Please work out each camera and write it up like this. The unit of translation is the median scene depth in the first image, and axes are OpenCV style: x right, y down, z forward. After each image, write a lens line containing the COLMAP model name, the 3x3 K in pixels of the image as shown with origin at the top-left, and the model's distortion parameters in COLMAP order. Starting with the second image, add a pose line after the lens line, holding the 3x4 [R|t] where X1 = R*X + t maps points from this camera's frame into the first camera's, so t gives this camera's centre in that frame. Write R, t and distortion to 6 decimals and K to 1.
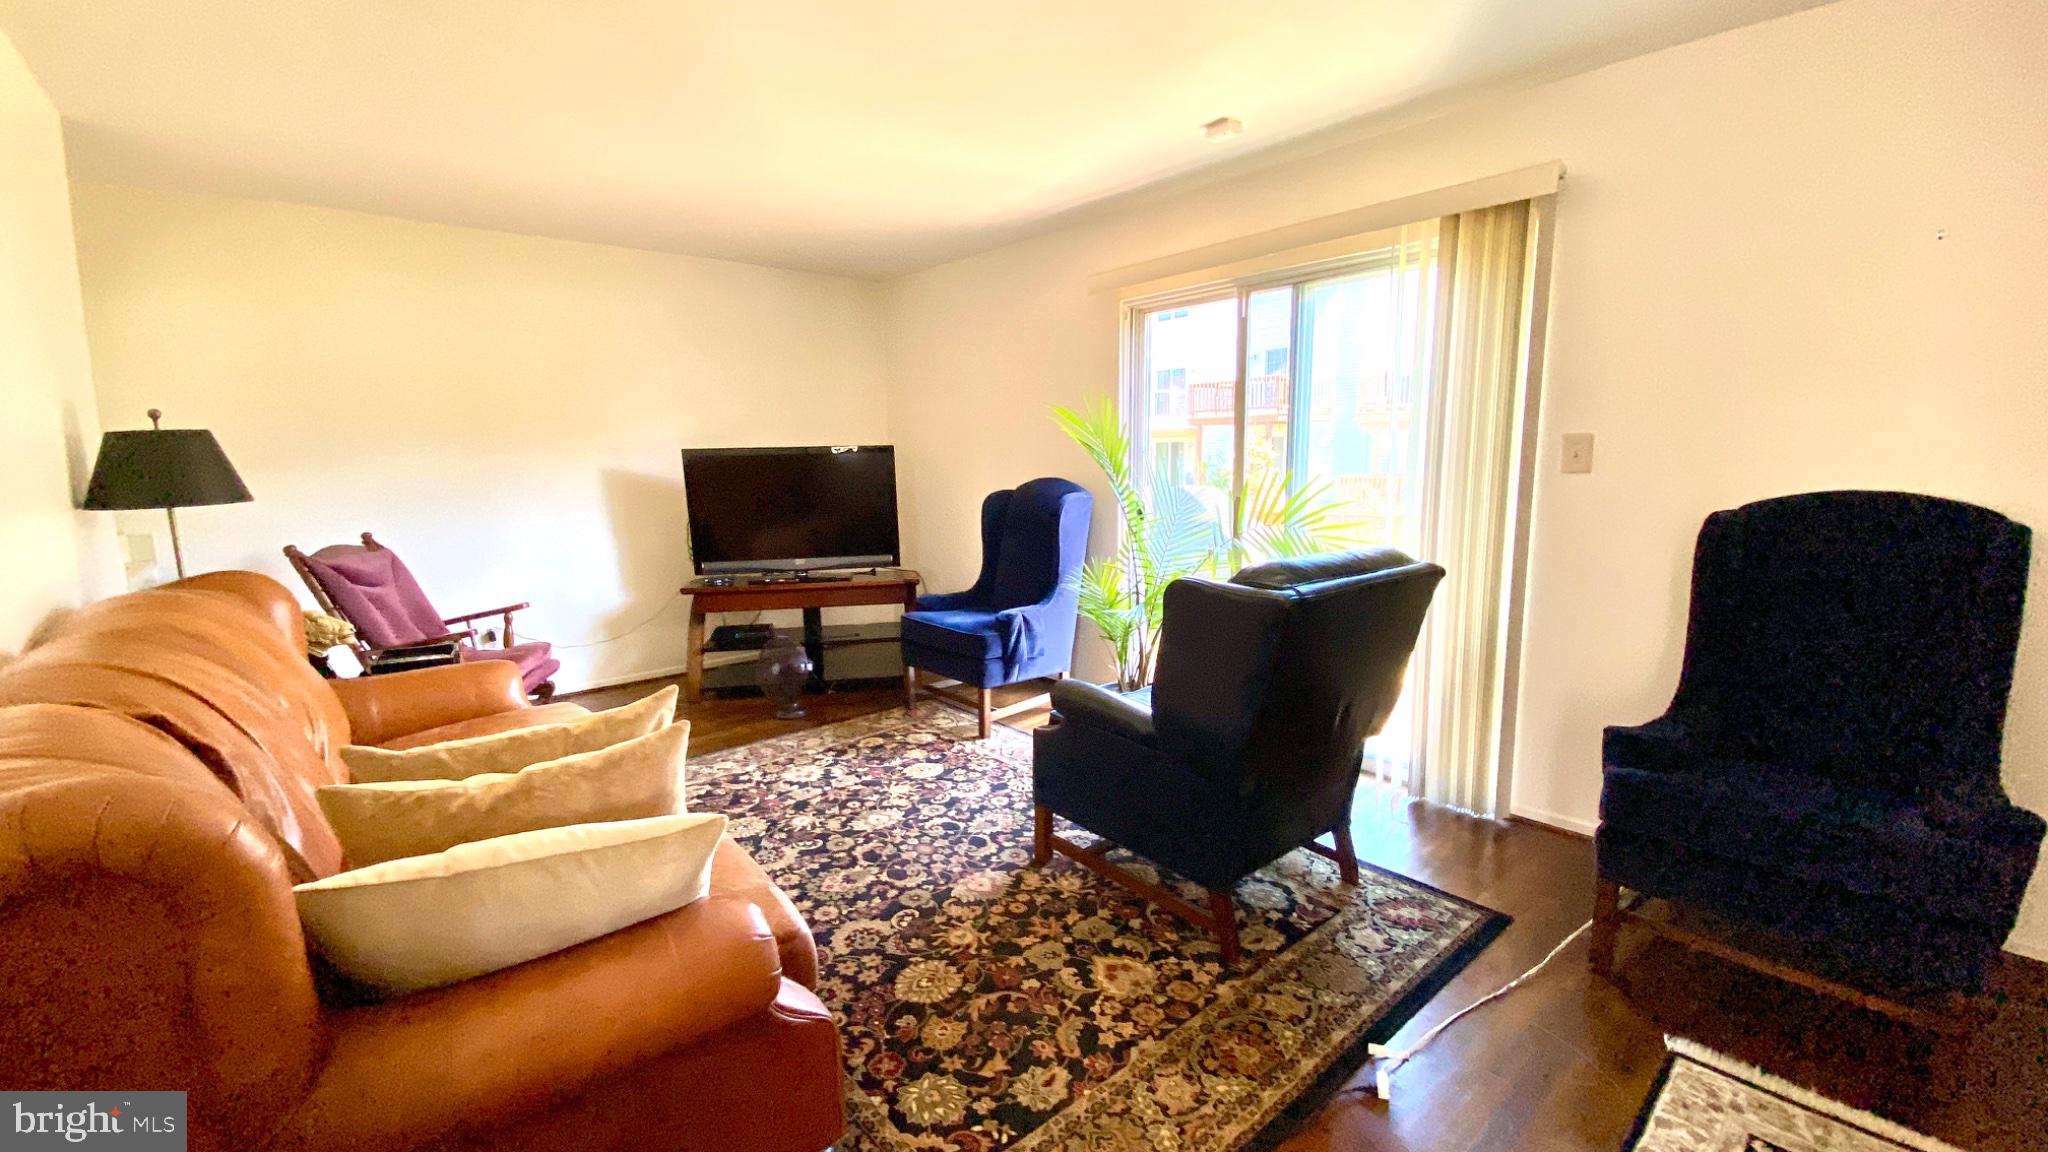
lens RADIAL K [[841.7, 0, 1020.7], [0, 841.7, 573.4], [0, 0, 1]] dist [0.078241, -0.055422]
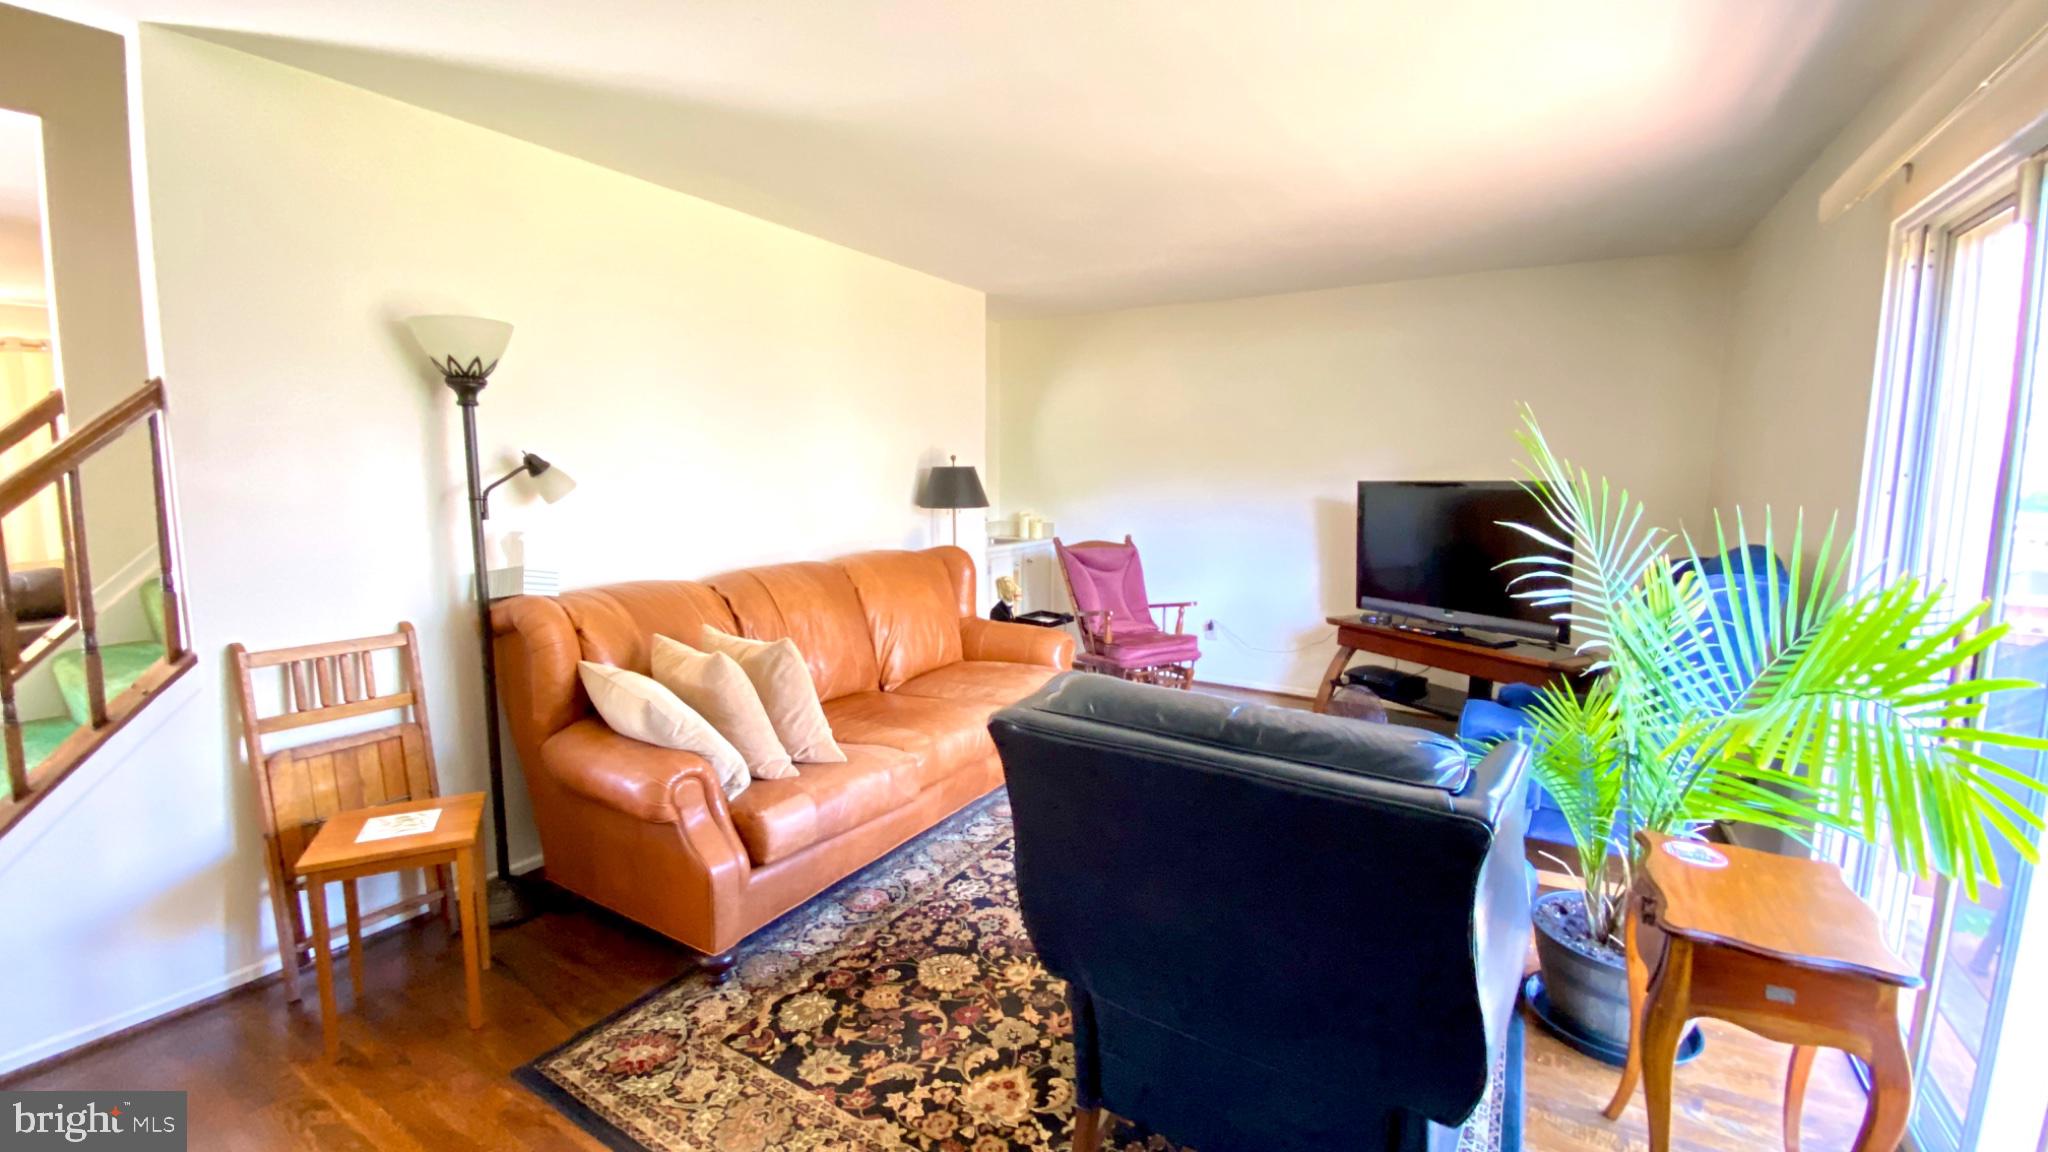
lens RADIAL K [[841.7, 0, 1020.7], [0, 841.7, 573.4], [0, 0, 1]] dist [0.078241, -0.055422]
pose [[0.300477, 0.132299, -0.944569, 0.894262], [-0.148856, 0.984703, 0.090567, -0.145135], [0.942102, 0.113391, 0.315574, 0.678739]]
